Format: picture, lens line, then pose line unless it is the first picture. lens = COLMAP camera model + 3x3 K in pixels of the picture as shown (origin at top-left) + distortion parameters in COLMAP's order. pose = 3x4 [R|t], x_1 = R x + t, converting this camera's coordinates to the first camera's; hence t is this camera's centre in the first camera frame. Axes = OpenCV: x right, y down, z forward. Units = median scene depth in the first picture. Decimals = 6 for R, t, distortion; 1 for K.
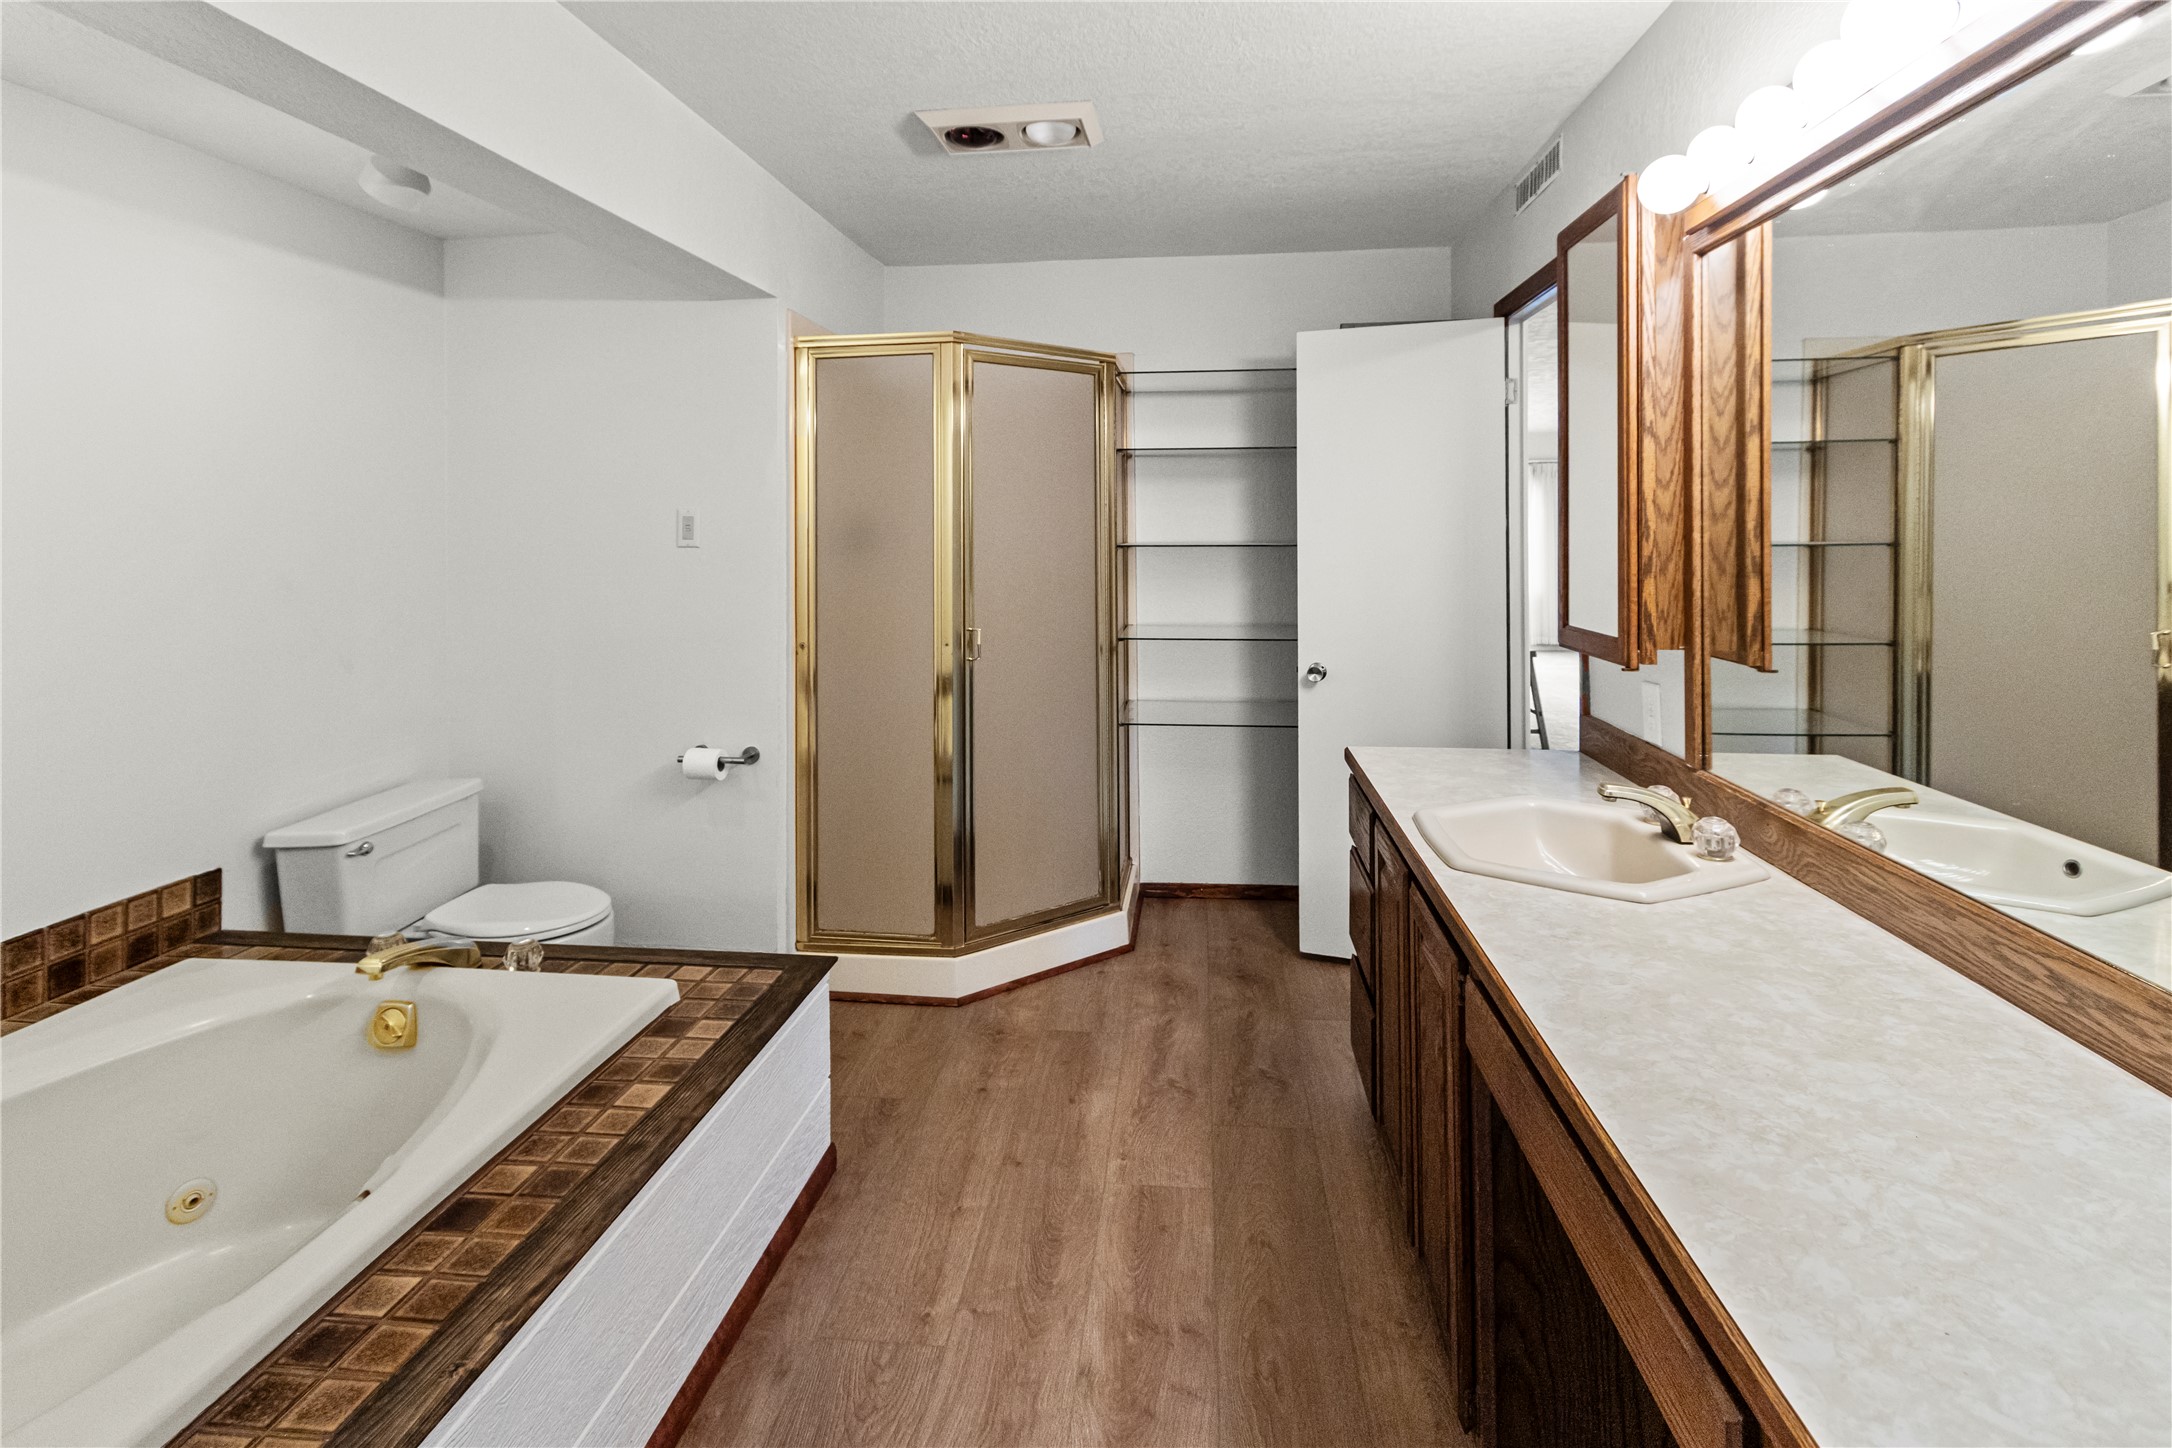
lens RADIAL K [[1023.3, 0, 1078.7], [0, 1023.3, 704.2], [0, 0, 1]] dist [-0.000542, -0.000413]
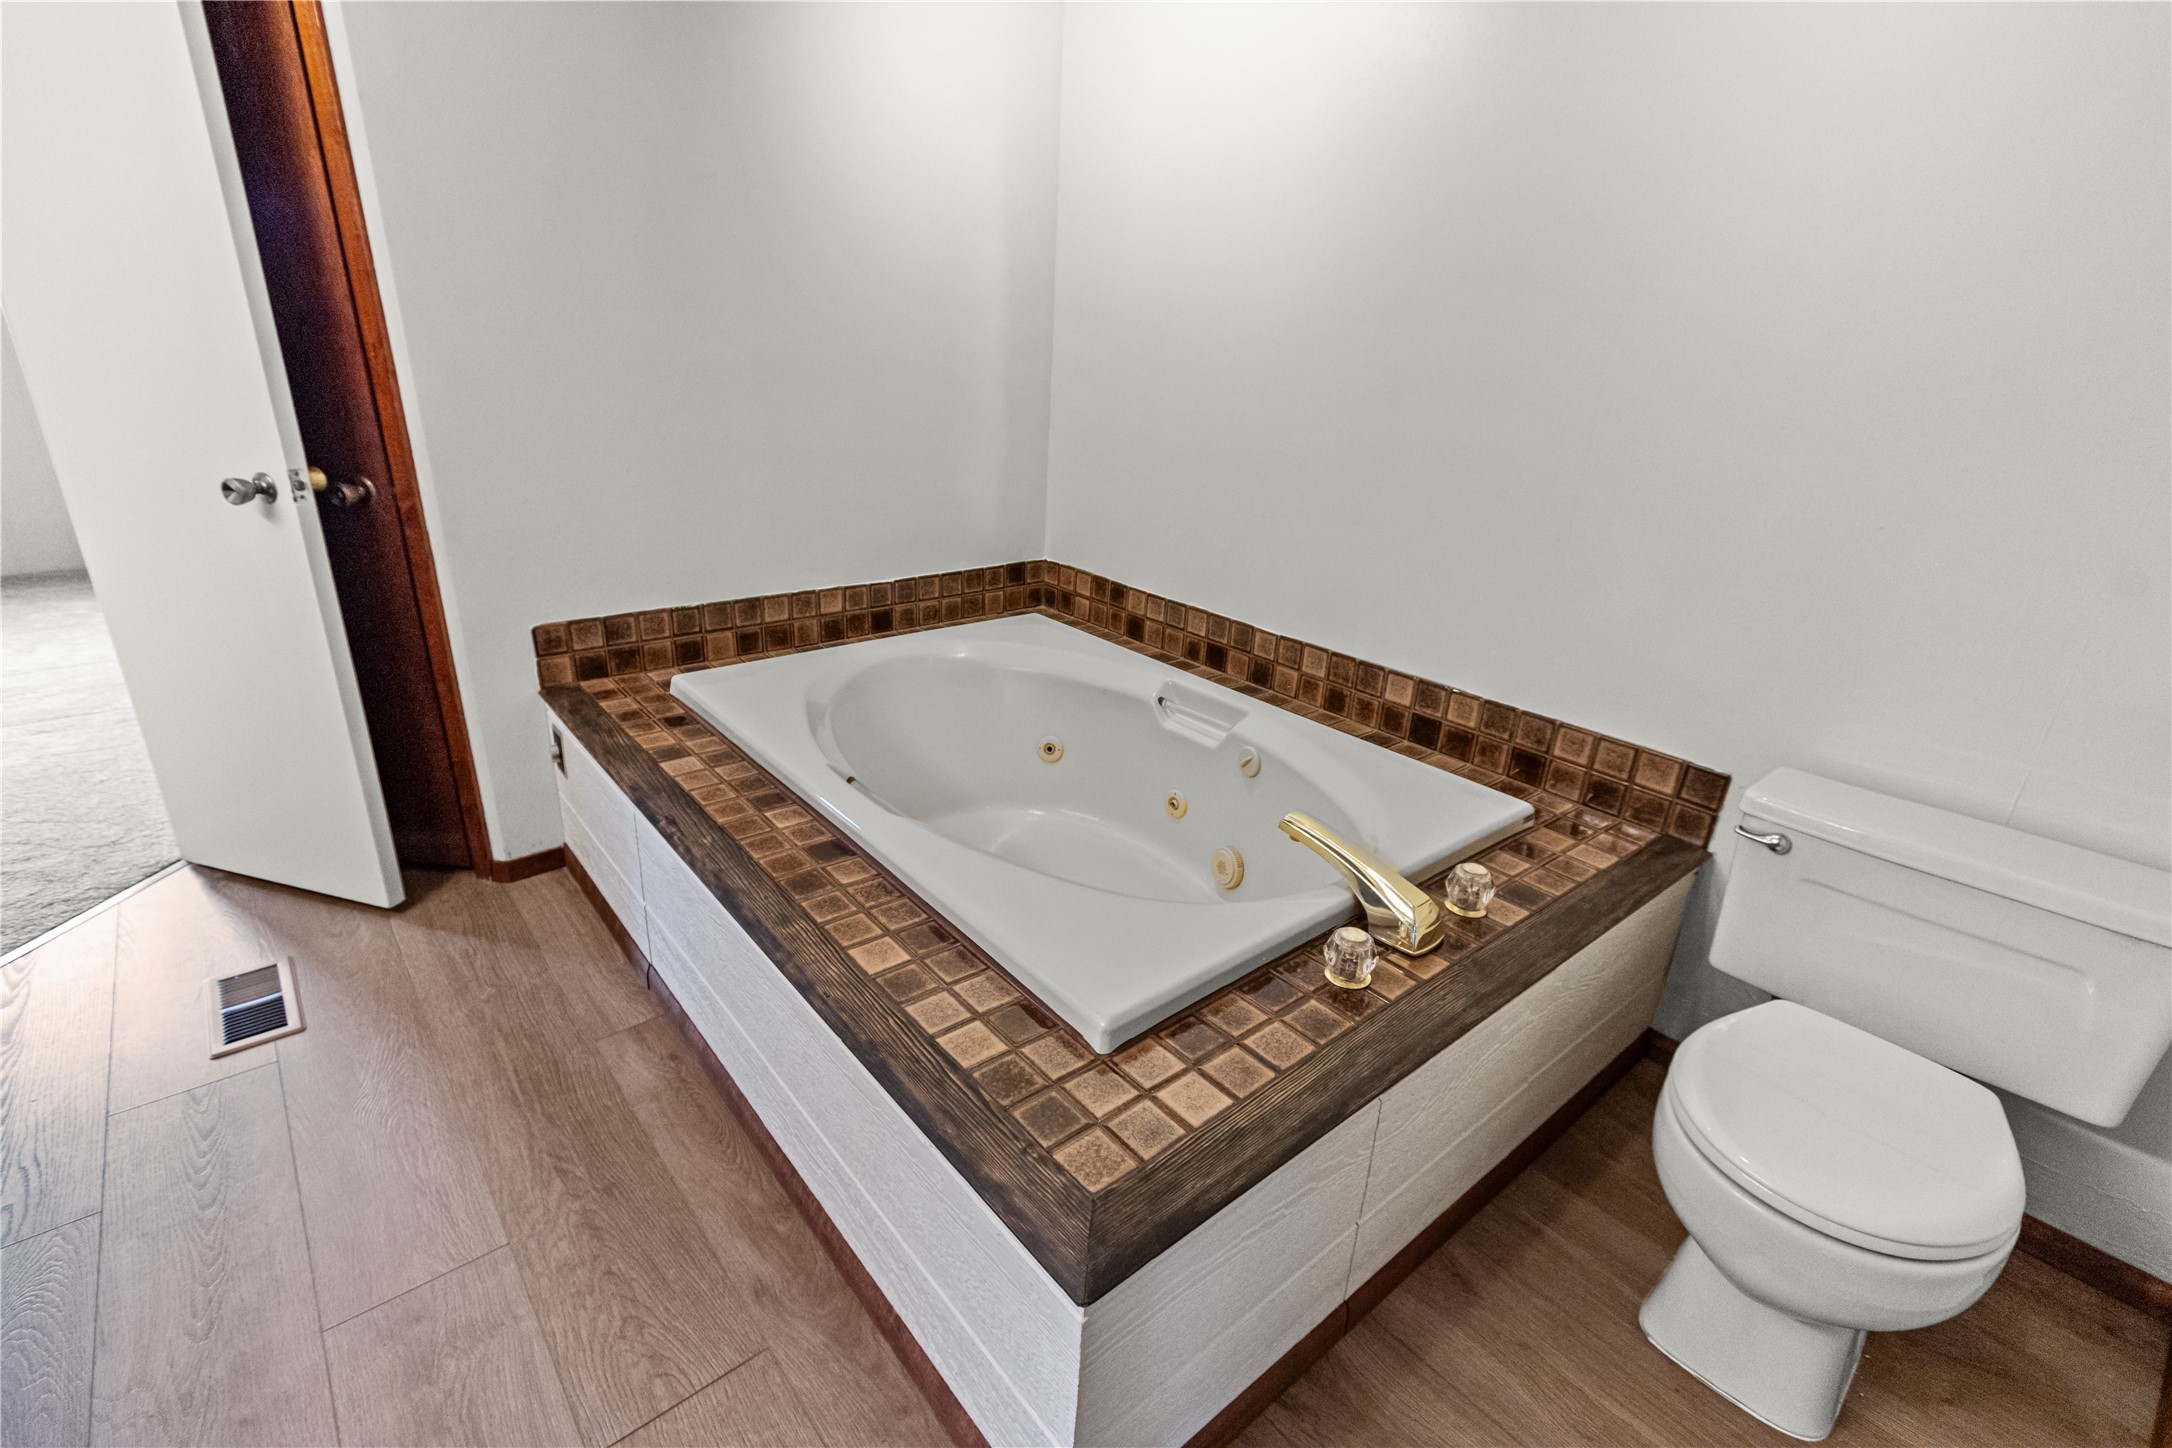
lens RADIAL K [[1023.3, 0, 1078.7], [0, 1023.3, 704.2], [0, 0, 1]] dist [-0.000542, -0.000413]
pose [[-0.689304, 0.232573, -0.686127, 0.001303], [-0.157520, 0.876301, 0.455284, -0.215968], [0.707141, 0.421908, -0.567402, 1.474395]]
